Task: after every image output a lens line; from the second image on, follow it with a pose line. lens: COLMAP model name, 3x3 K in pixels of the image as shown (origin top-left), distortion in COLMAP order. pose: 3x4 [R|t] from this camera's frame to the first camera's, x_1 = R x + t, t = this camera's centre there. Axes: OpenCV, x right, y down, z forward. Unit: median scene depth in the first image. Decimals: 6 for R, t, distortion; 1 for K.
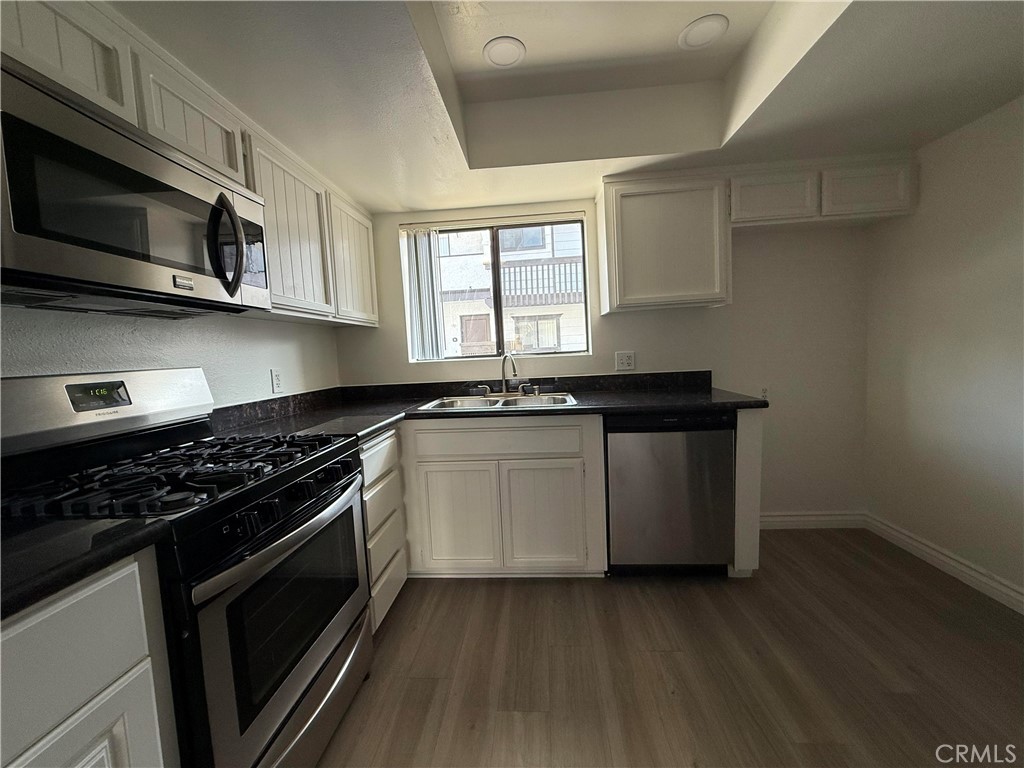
lens RADIAL K [[408.5, 0, 511.2], [0, 408.5, 383.2], [0, 0, 1]] dist [-0.001142, 0.000295]
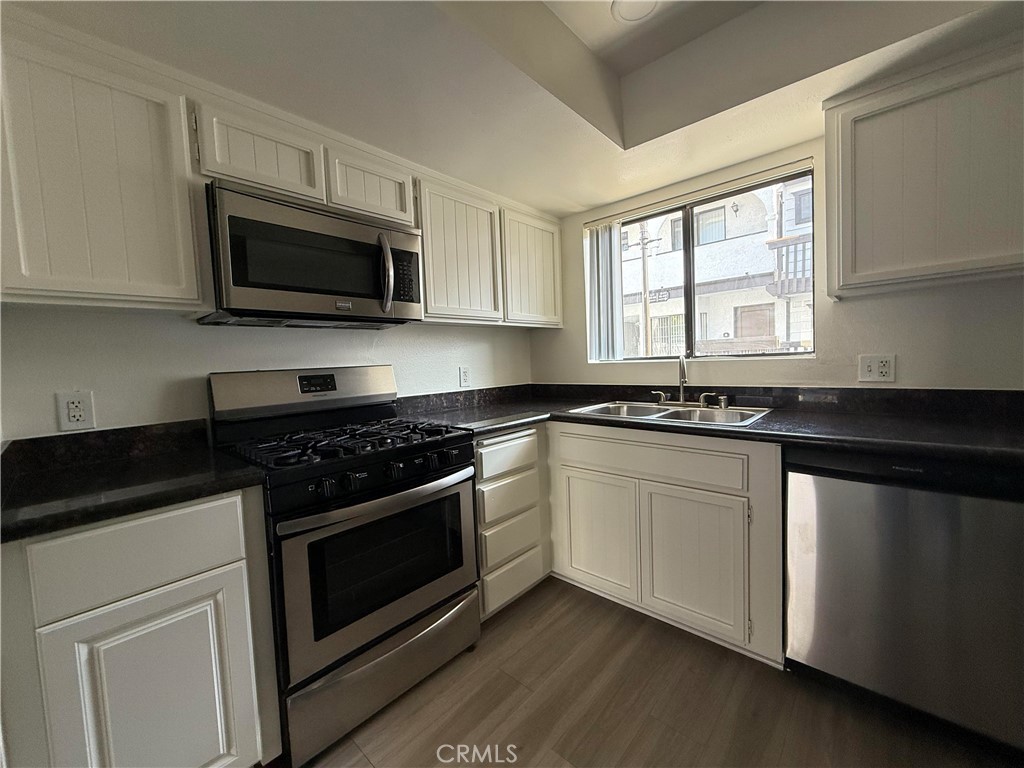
lens RADIAL K [[408.5, 0, 511.2], [0, 408.5, 383.2], [0, 0, 1]] dist [-0.001142, 0.000295]
pose [[0.786220, 0.053223, -0.615650, 0.272008], [-0.047236, 0.998545, 0.026001, -0.024267], [0.616138, 0.008638, 0.787591, 0.139526]]
